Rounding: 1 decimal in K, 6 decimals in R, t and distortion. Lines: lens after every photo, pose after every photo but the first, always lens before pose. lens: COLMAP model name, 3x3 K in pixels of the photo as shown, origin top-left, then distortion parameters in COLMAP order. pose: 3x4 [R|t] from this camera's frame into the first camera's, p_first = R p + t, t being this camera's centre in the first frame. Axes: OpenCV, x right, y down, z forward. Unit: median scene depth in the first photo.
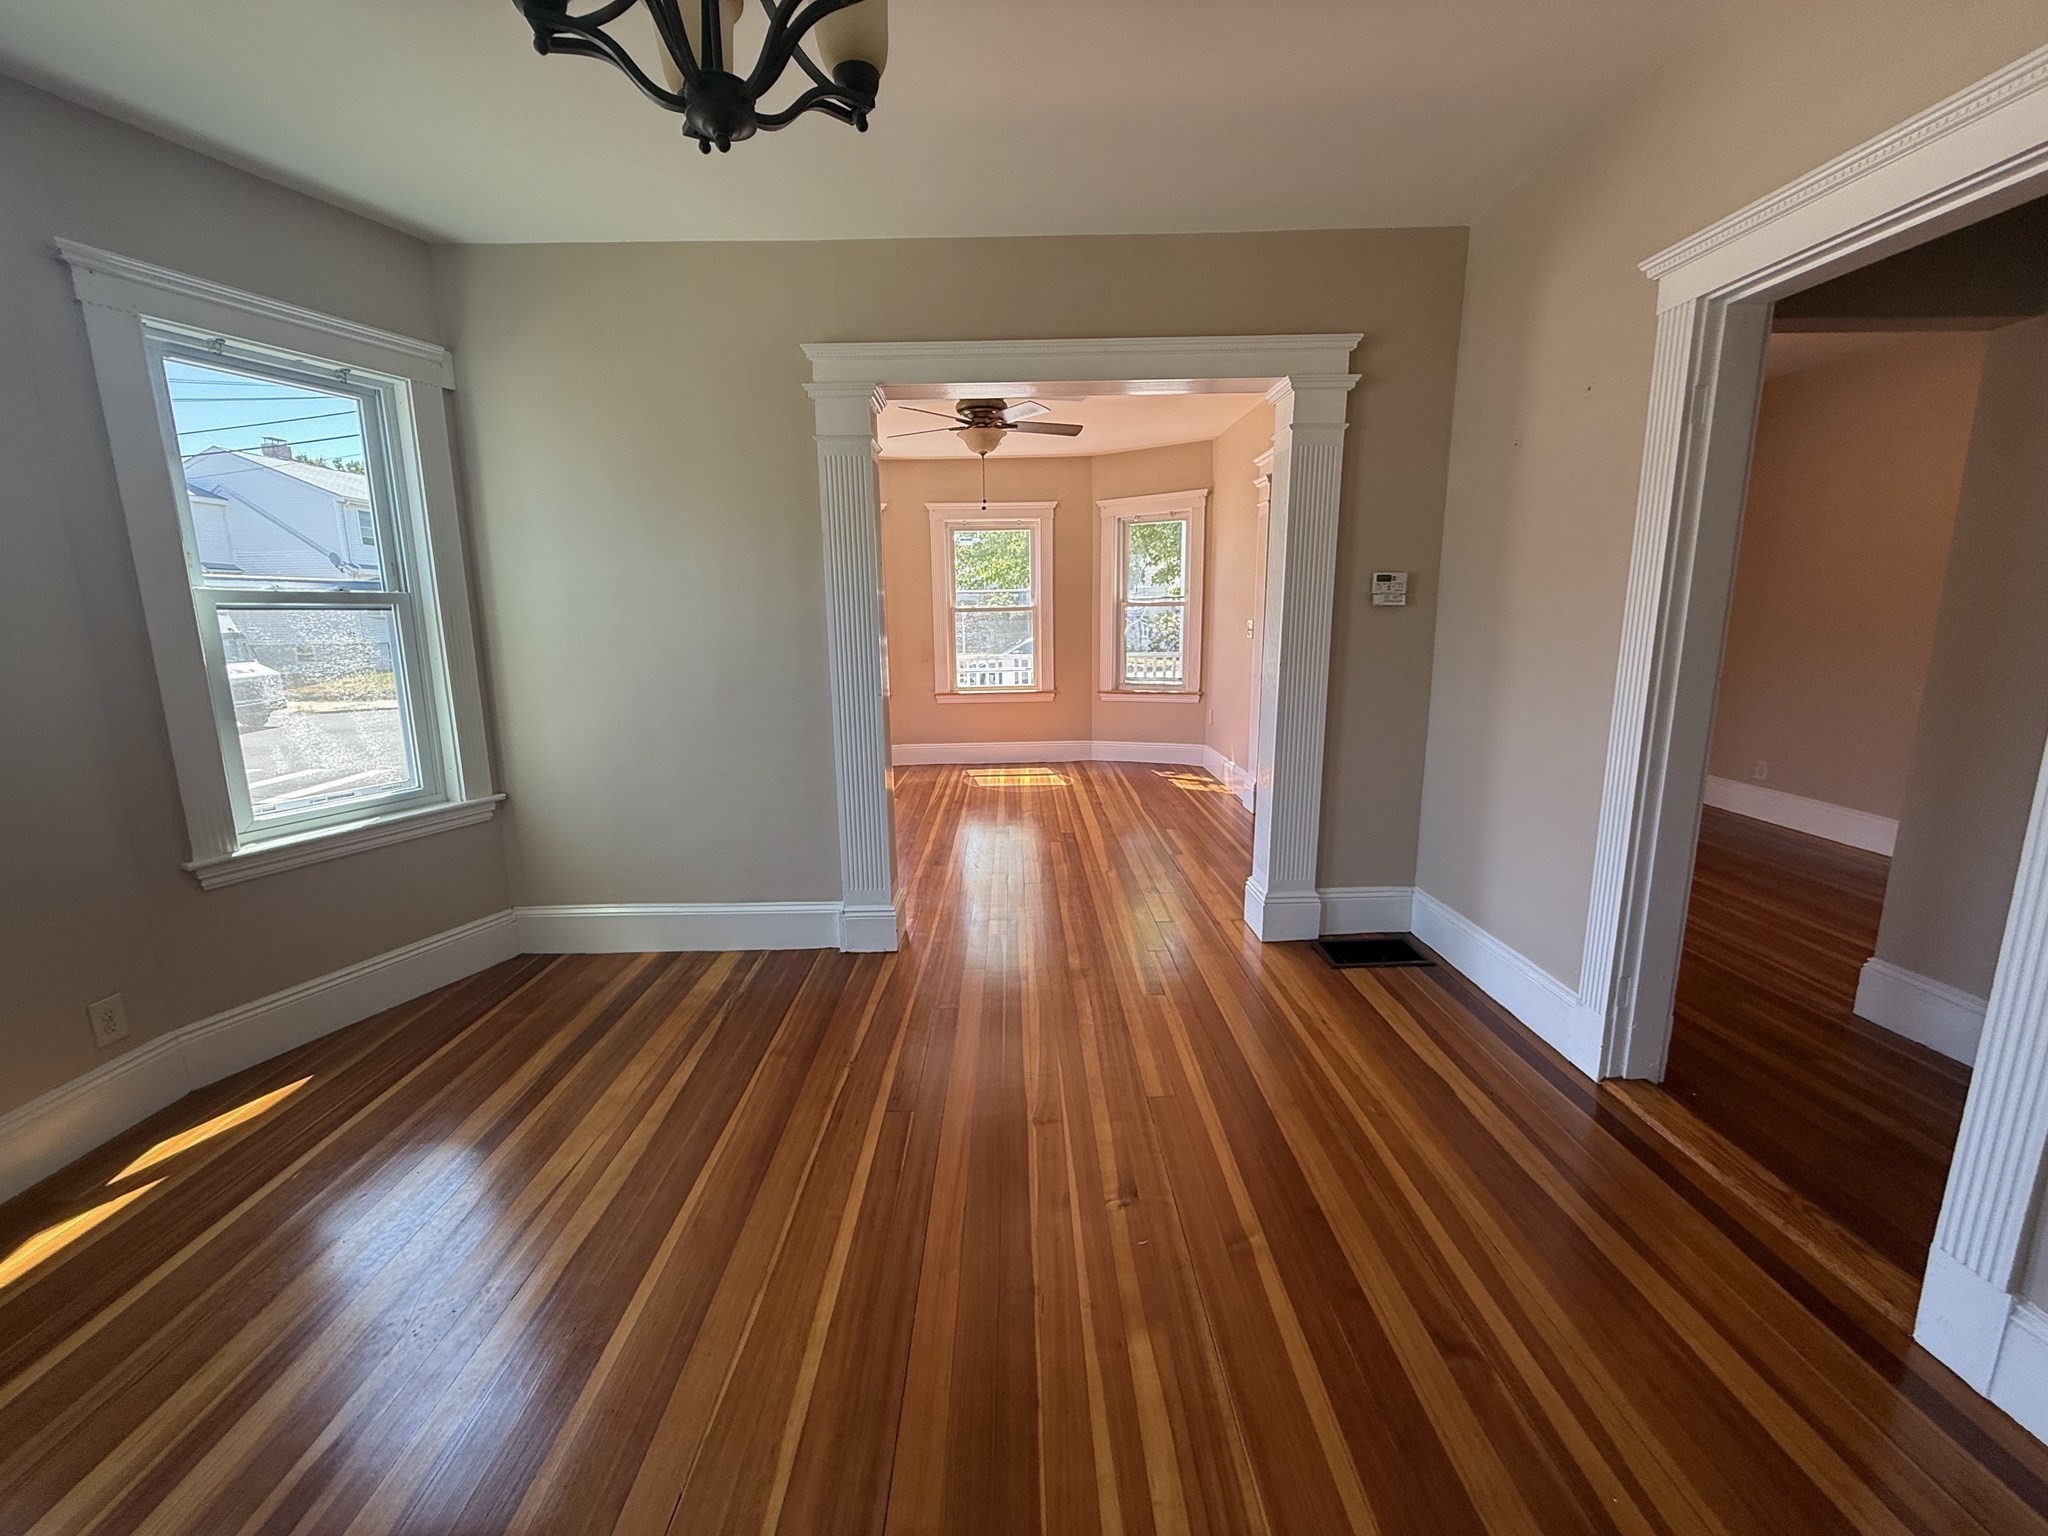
lens RADIAL K [[821.9, 0, 1023.9], [0, 821.9, 763.1], [0, 0, 1]] dist [0.000124, 0.000470]
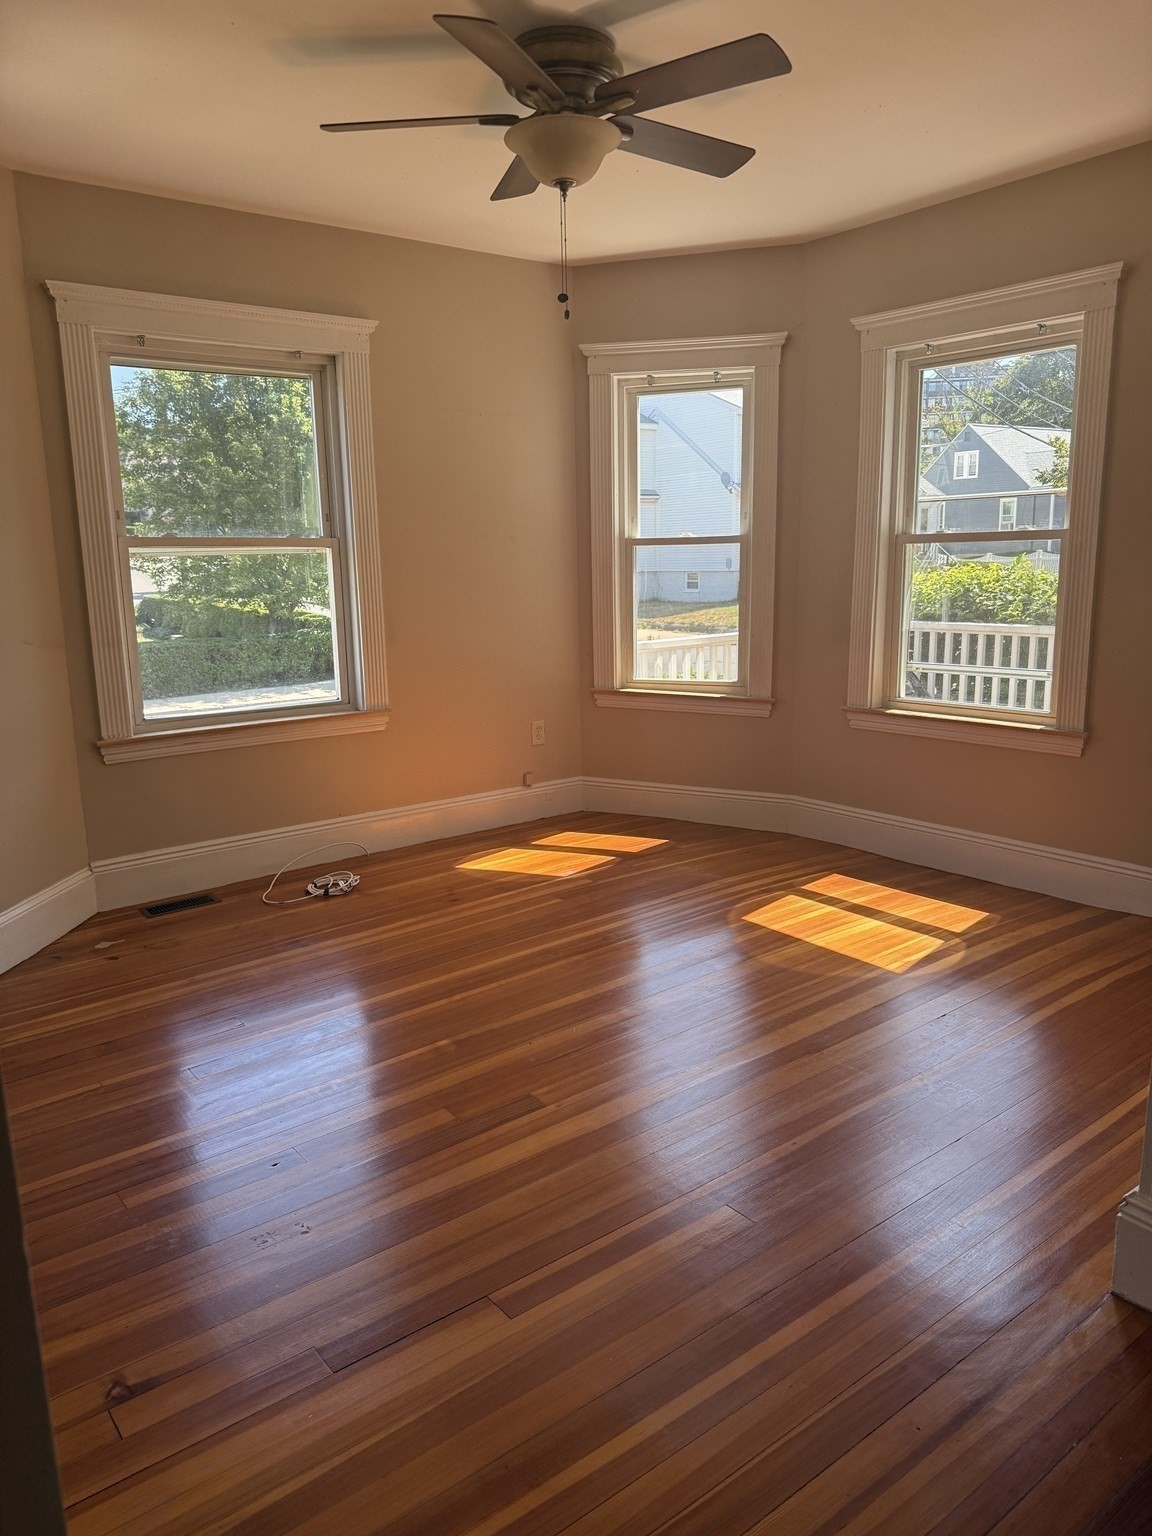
lens RADIAL K [[1093.6, 0, 572.0], [0, 1093.6, 780.0], [0, 0, 1]] dist [0.034050, -0.003631]
pose [[0.609251, 0.163796, -0.775877, 0.736973], [-0.129341, 0.985858, 0.106561, -0.207809], [0.782358, 0.035430, 0.621820, 1.053658]]
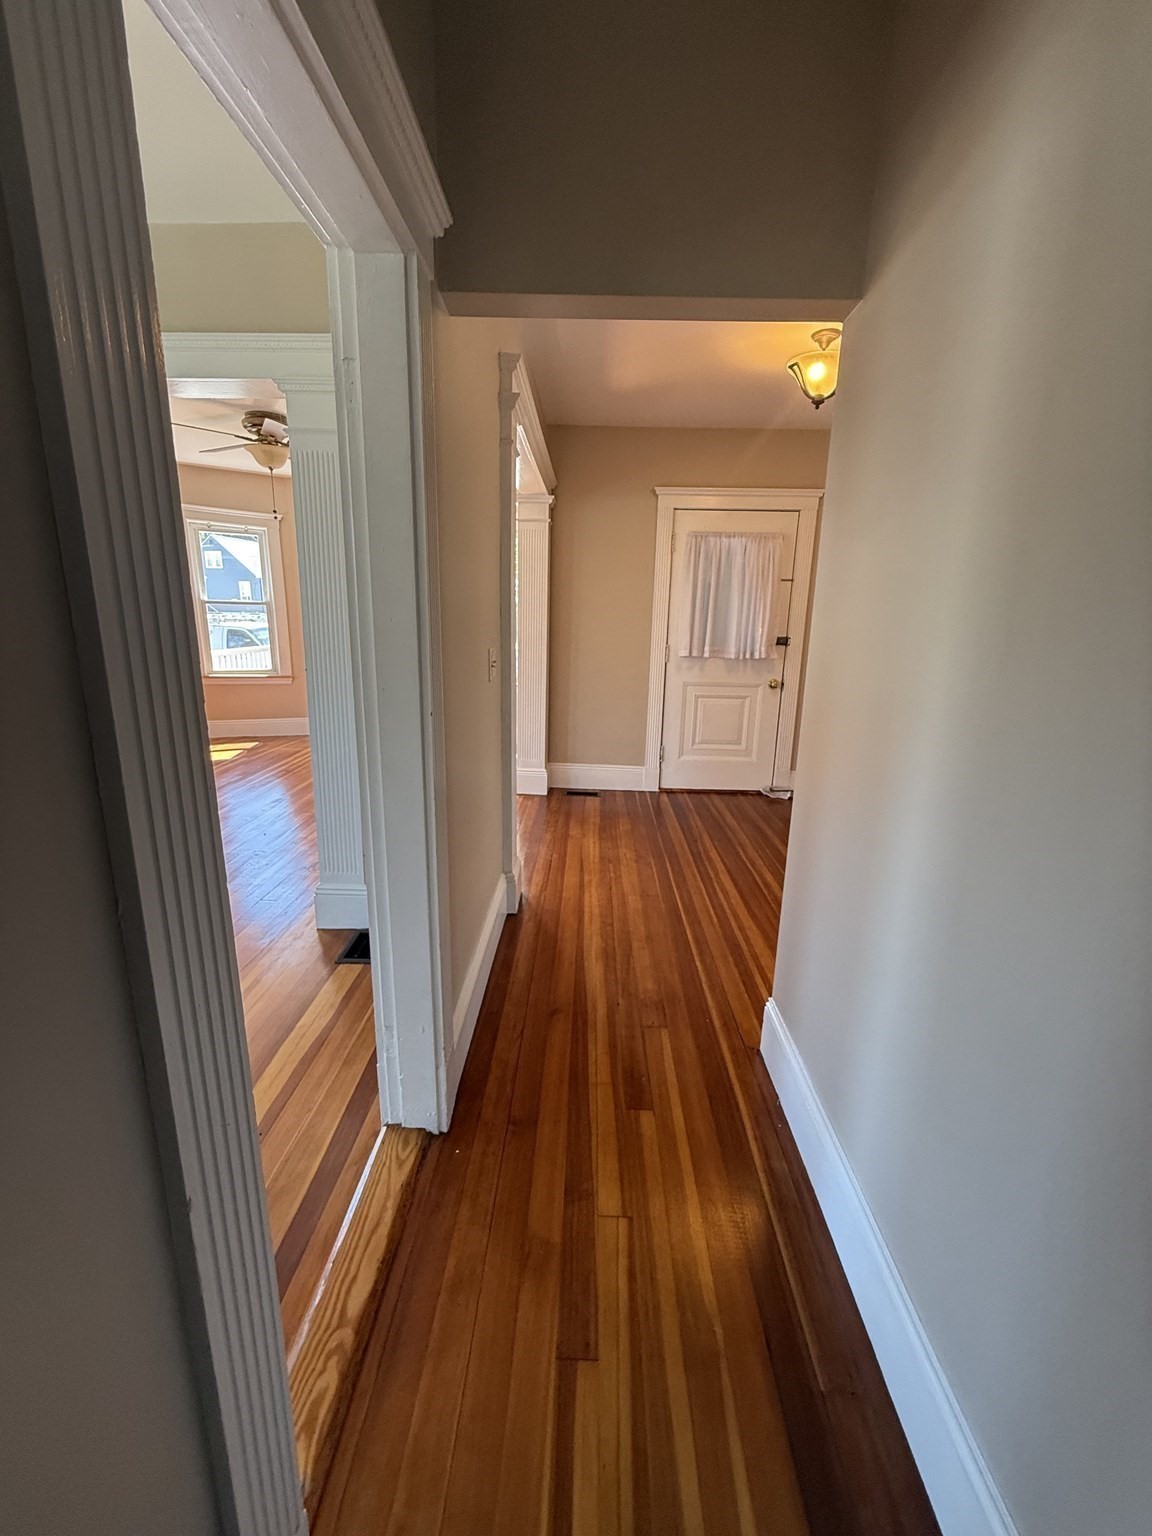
lens RADIAL K [[616.4, 0, 579.3], [0, 616.4, 763.9], [0, 0, 1]] dist [0.000124, 0.000470]
pose [[0.998567, 0.045813, -0.027661, 0.674319], [-0.044094, 0.997234, 0.059839, -0.063369], [0.030326, -0.058534, 0.997825, 0.228590]]
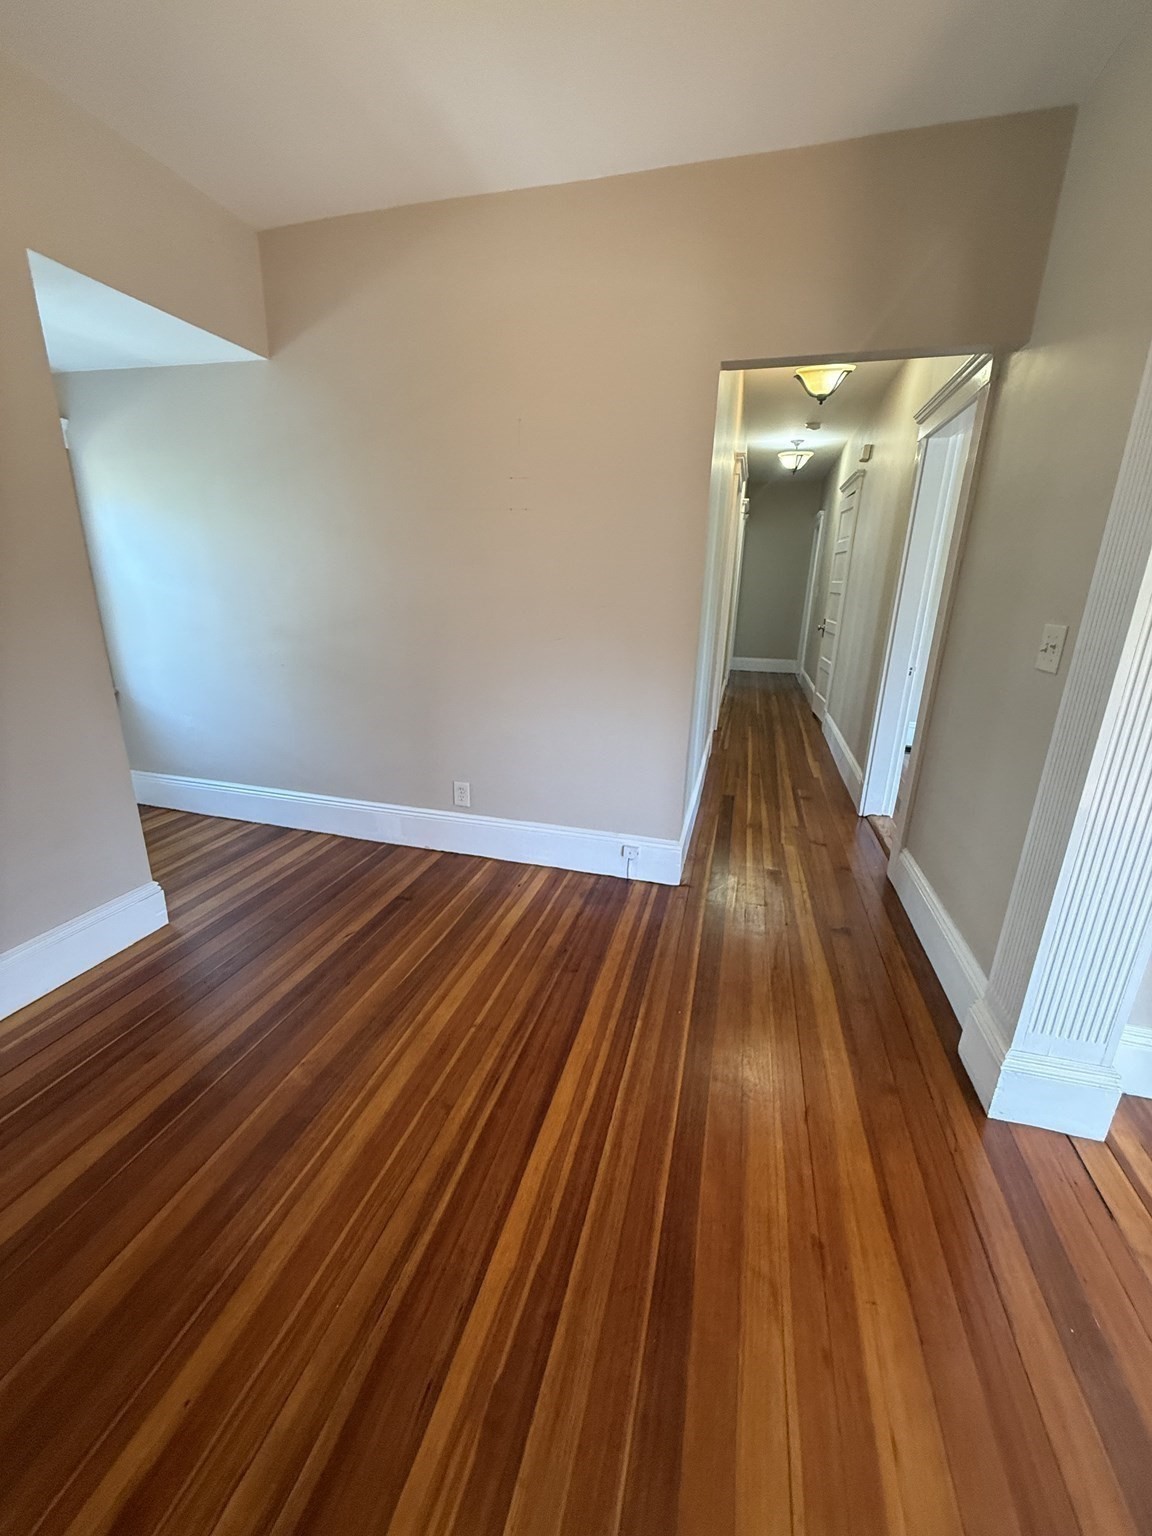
lens RADIAL K [[616.4, 0, 576.9], [0, 616.4, 764.0], [0, 0, 1]] dist [0.000124, 0.000470]
pose [[-0.960972, -0.087473, 0.262452, 0.779464], [0.042007, 0.891555, 0.450960, -0.296504], [-0.273437, 0.444385, -0.853085, 1.556882]]
